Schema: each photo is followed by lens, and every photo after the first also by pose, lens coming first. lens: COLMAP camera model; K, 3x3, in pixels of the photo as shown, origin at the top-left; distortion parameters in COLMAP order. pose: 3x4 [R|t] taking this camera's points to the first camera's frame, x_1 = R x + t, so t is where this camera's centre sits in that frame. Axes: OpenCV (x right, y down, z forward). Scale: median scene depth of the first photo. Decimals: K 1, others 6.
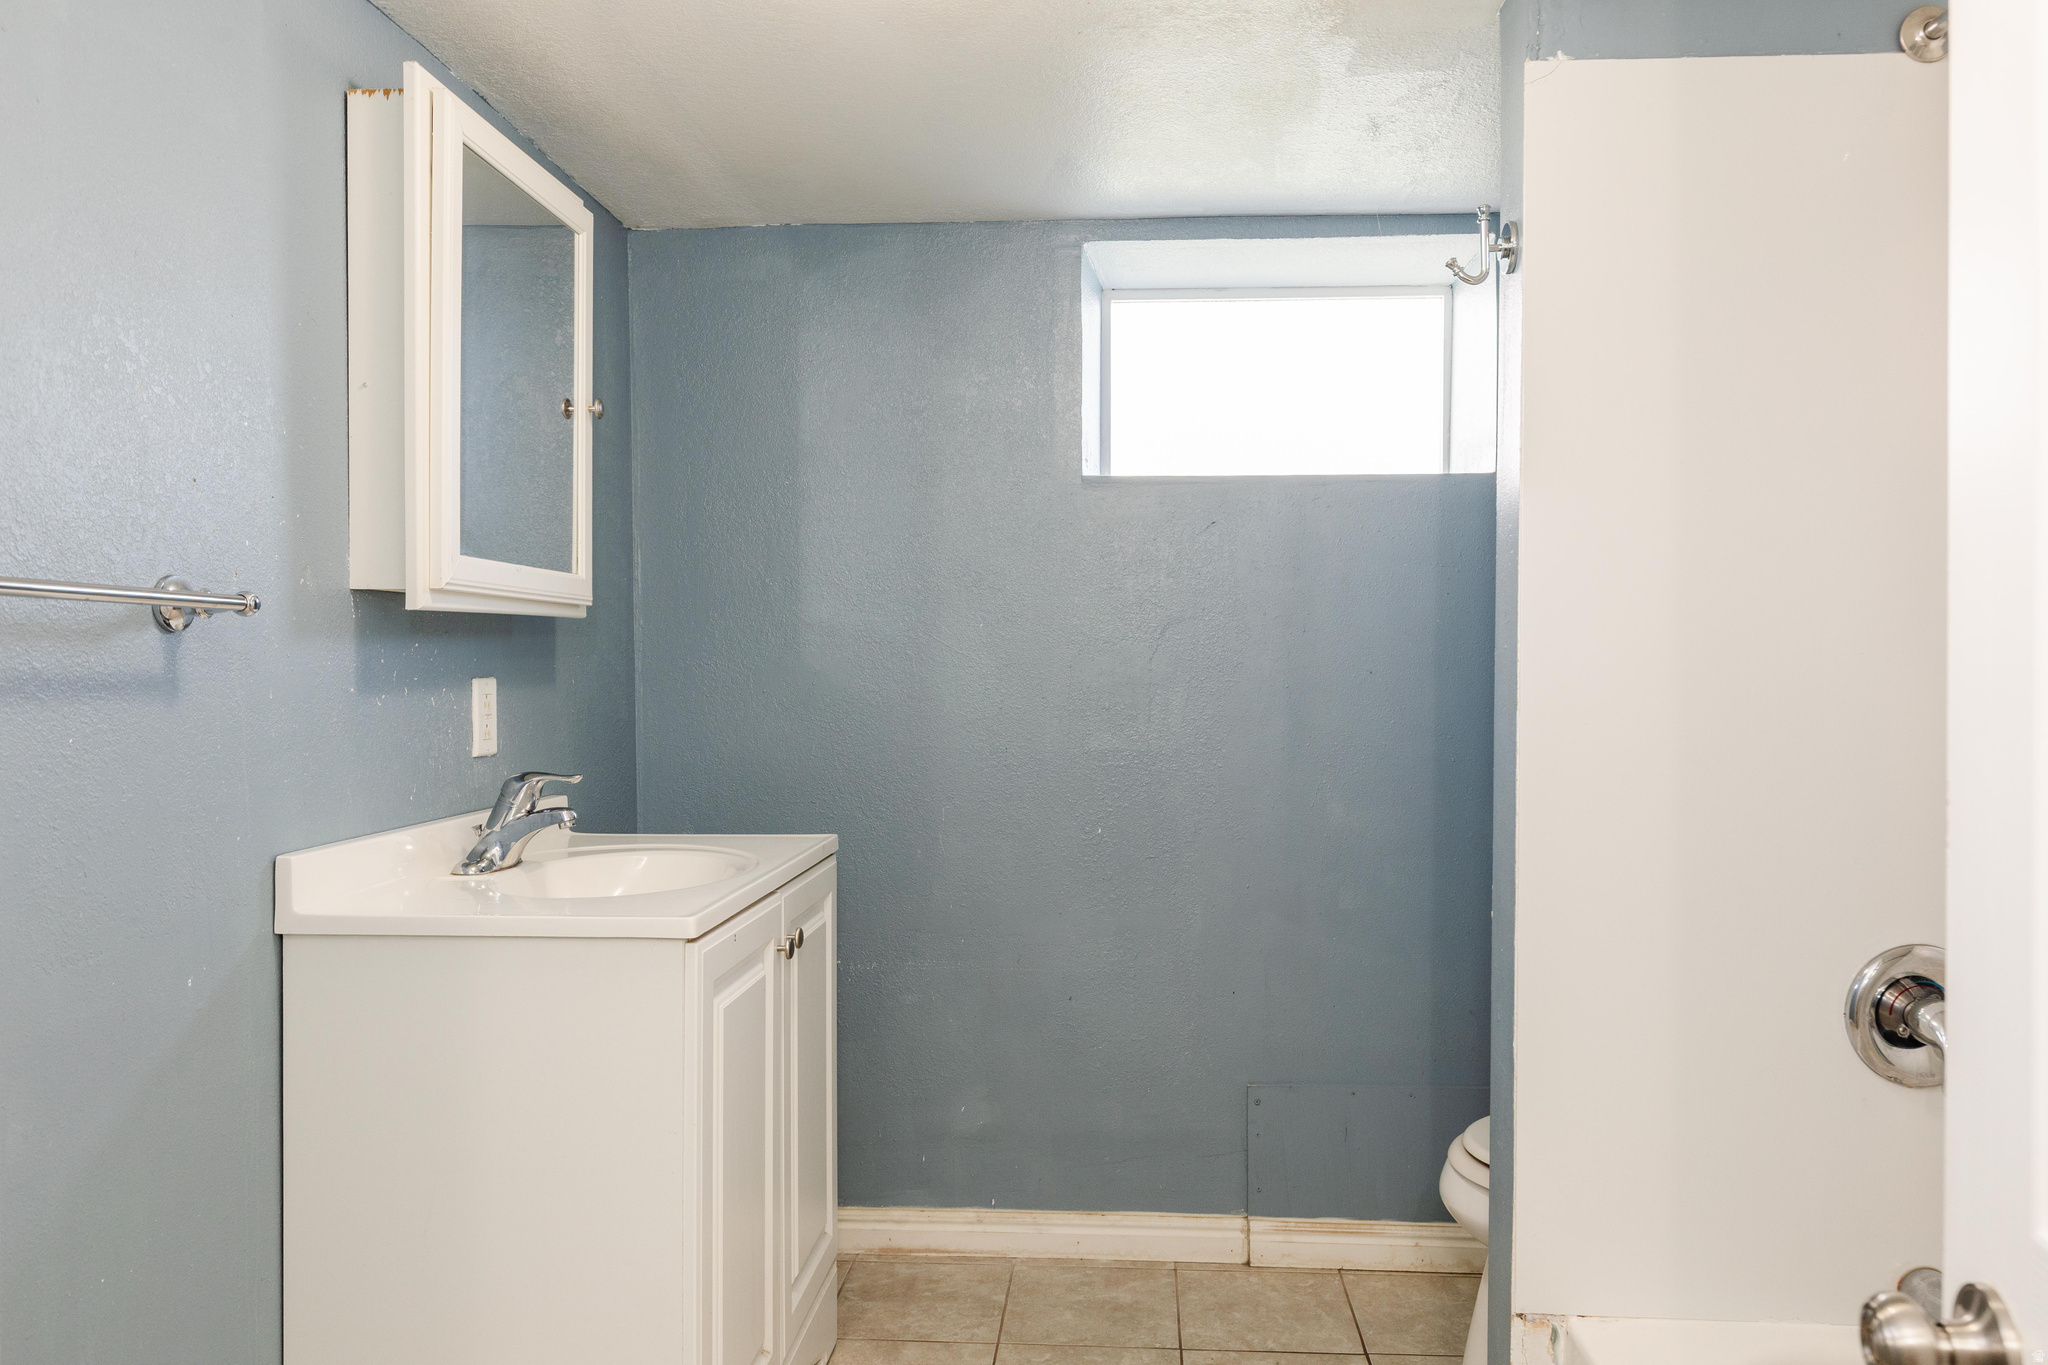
lens RADIAL K [[1424.7, 0, 1024.3], [0, 1424.7, 684.7], [0, 0, 1]] dist [-0.000236, 0.003978]
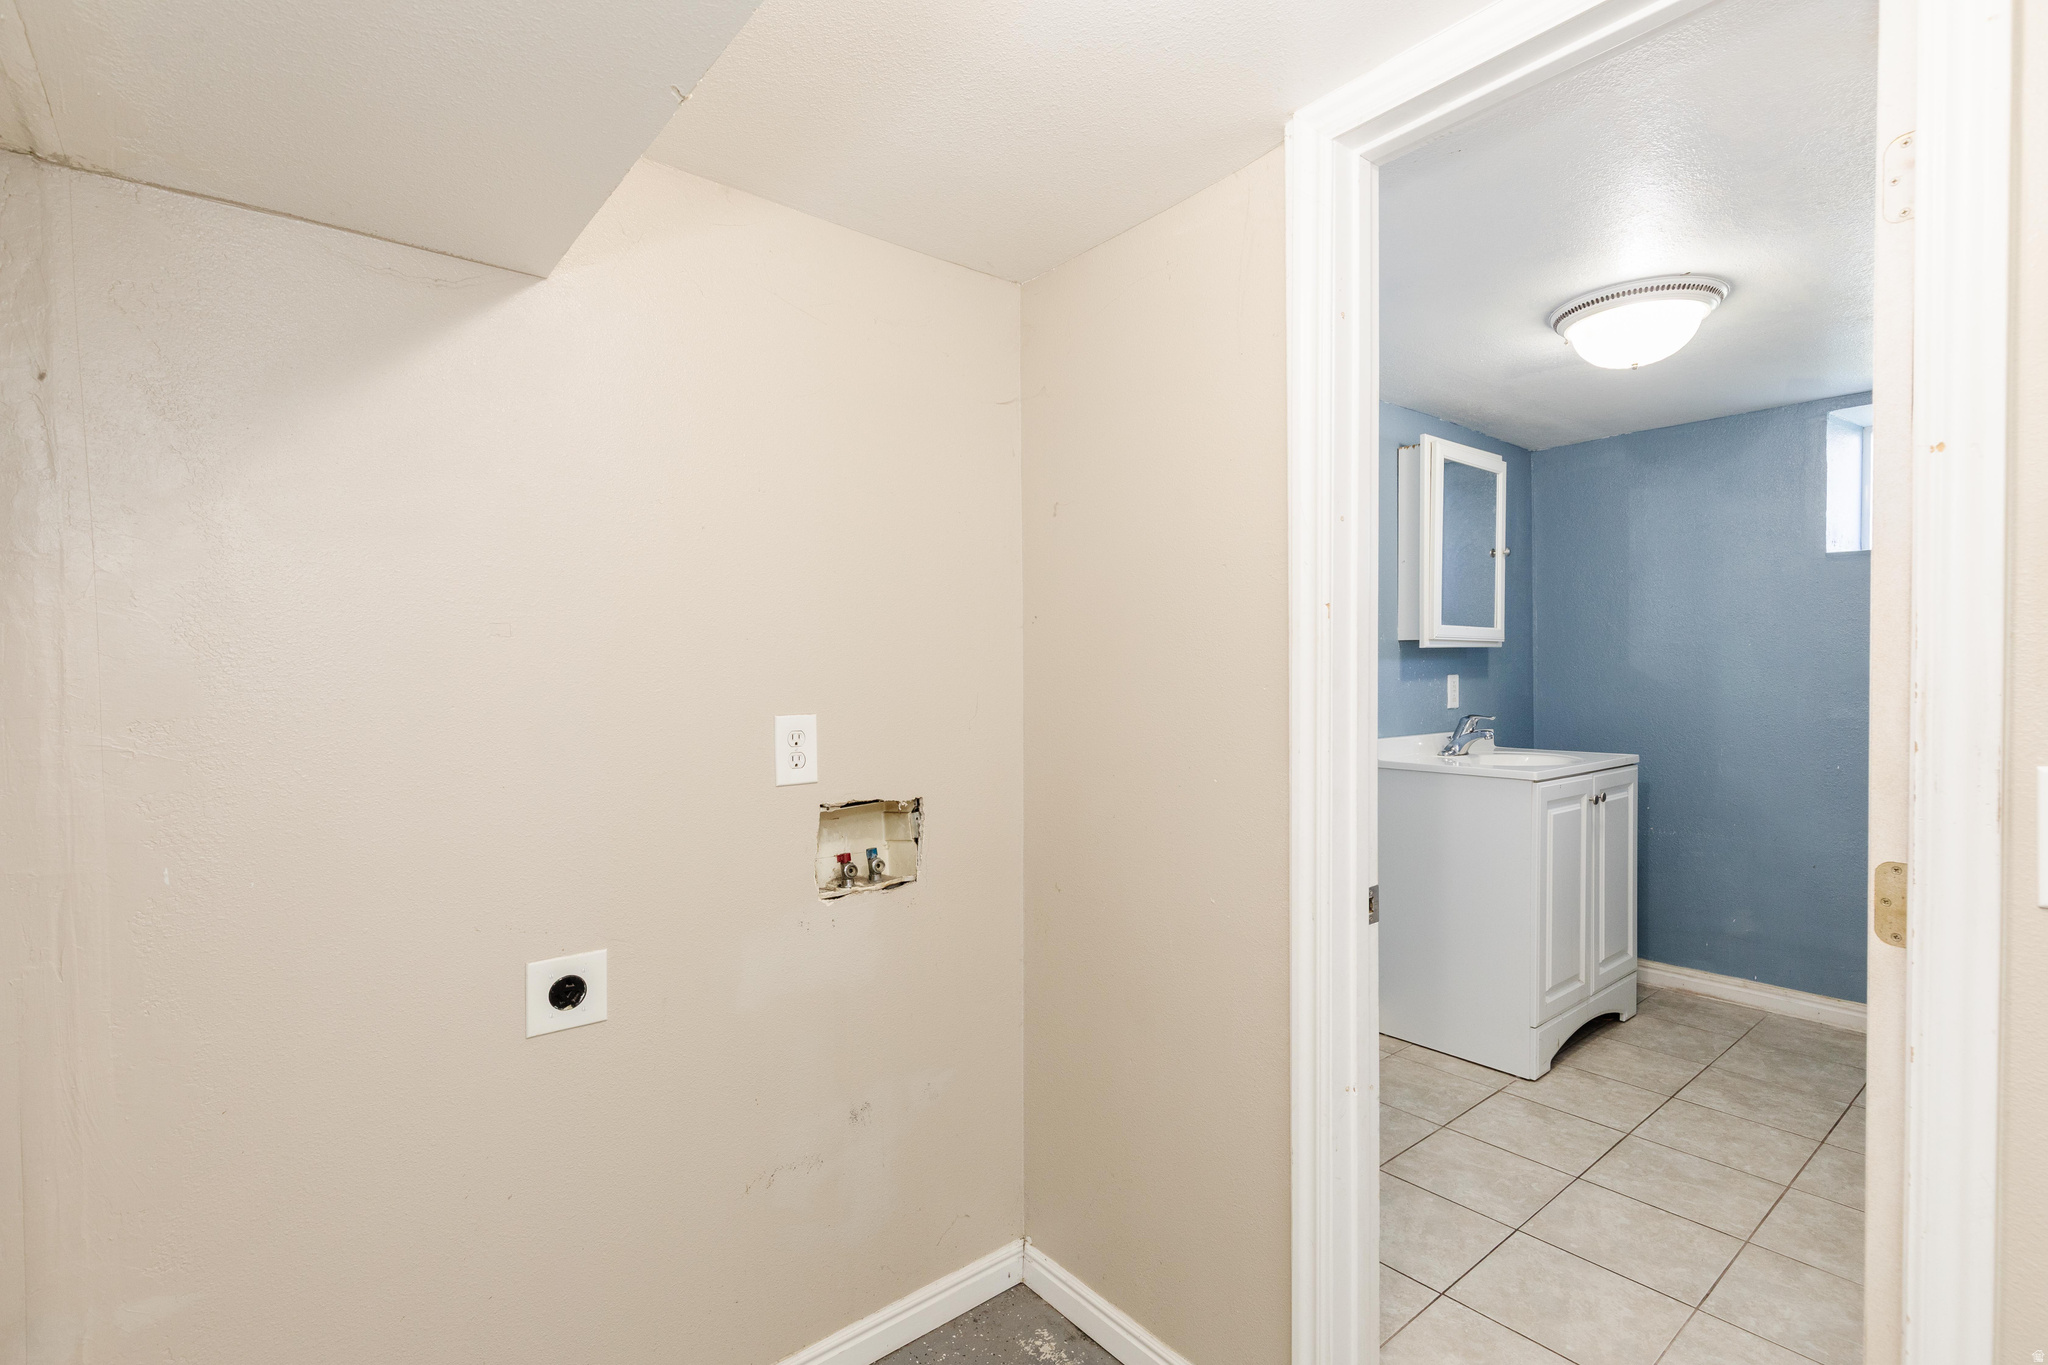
lens RADIAL K [[947.4, 0, 1022.1], [0, 947.4, 685.7], [0, 0, 1]] dist [0.003849, -0.001075]
pose [[0.691947, 0.006973, -0.721915, 0.238627], [-0.004409, 0.999976, 0.005433, 0.007565], [0.721935, -0.000576, 0.691961, -0.548661]]
